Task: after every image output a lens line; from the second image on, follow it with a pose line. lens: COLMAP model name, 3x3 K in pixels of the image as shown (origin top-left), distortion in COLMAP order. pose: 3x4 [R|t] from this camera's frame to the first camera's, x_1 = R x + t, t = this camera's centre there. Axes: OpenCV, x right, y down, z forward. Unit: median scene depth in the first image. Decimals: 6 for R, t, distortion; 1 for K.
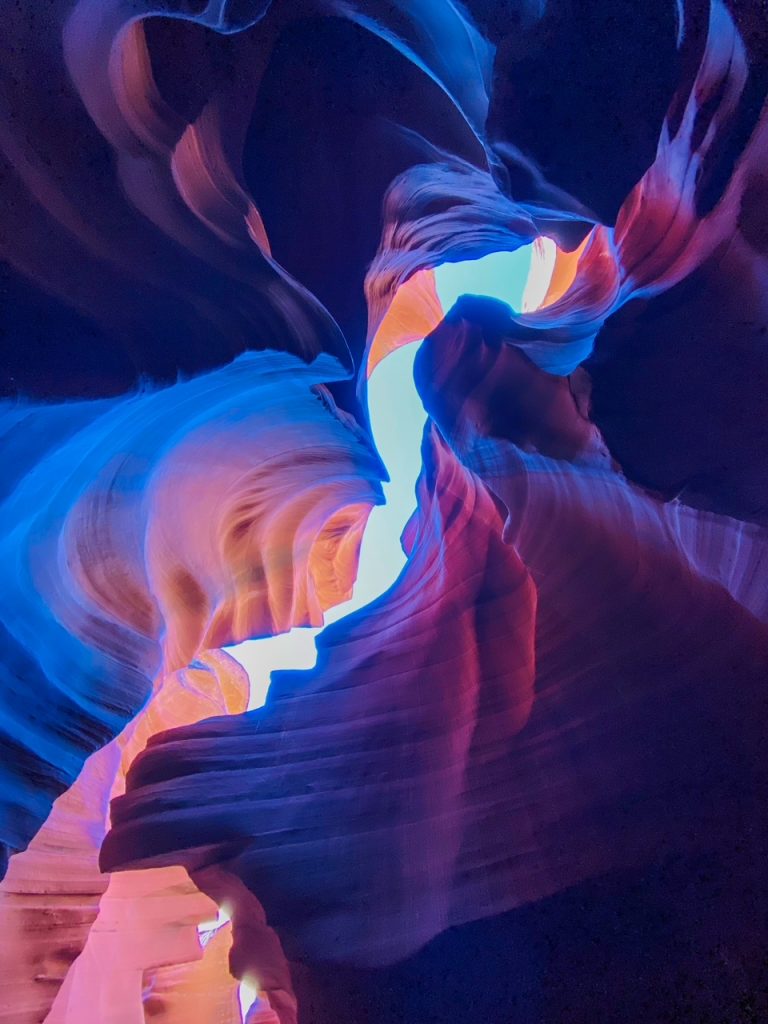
lens RADIAL K [[410.0, 0, 385.7], [0, 410.0, 510.4], [0, 0, 1]] dist [0.050200, -0.043217]
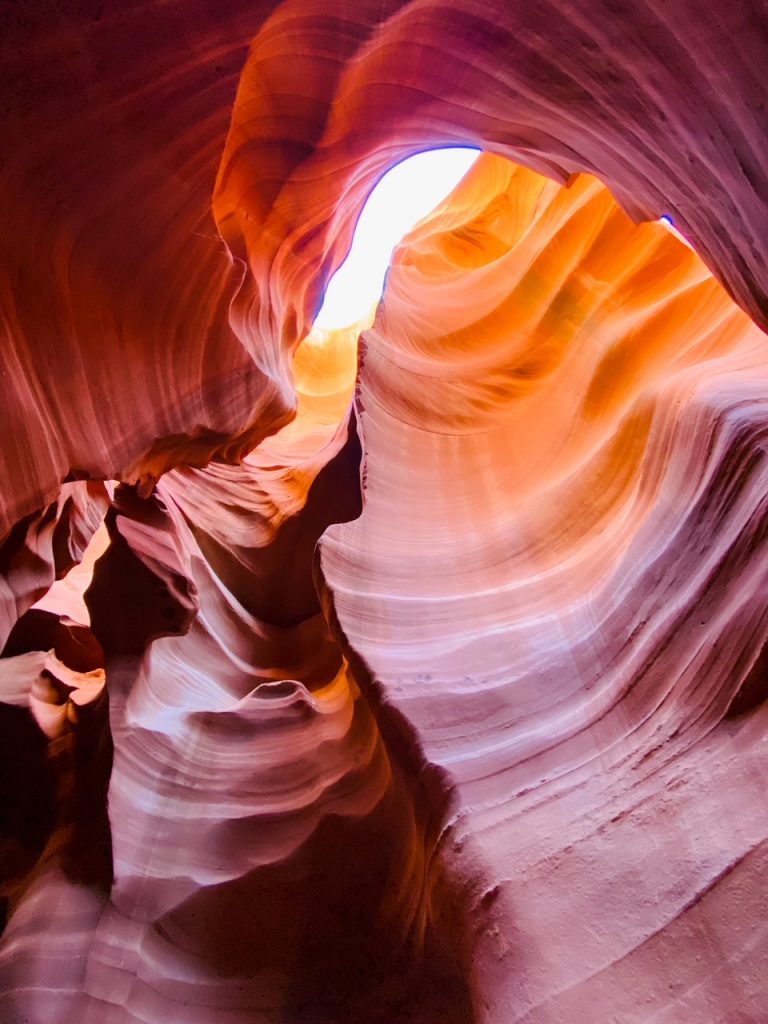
lens RADIAL K [[410.0, 0, 385.7], [0, 410.0, 510.4], [0, 0, 1]] dist [0.050200, -0.043217]
pose [[-0.871273, -0.364049, -0.329170, 0.155447], [0.471373, -0.433858, -0.767837, 0.629892], [0.136717, -0.824157, 0.549612, 0.250269]]
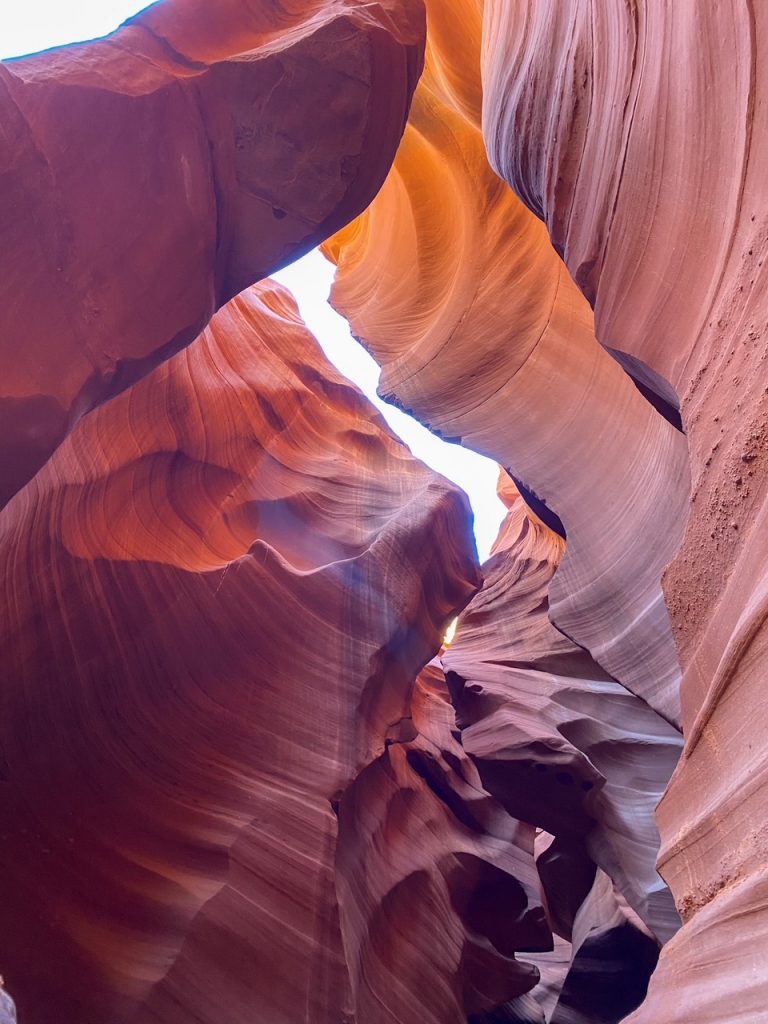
lens RADIAL K [[763.2, 0, 381.6], [0, 763.2, 498.1], [0, 0, 1]] dist [0.134882, -0.335104]
pose [[-0.674193, 0.596402, 0.435626, -0.594228], [-0.678566, -0.267349, -0.684158, 0.997318], [-0.291569, -0.756855, 0.584943, 0.142756]]
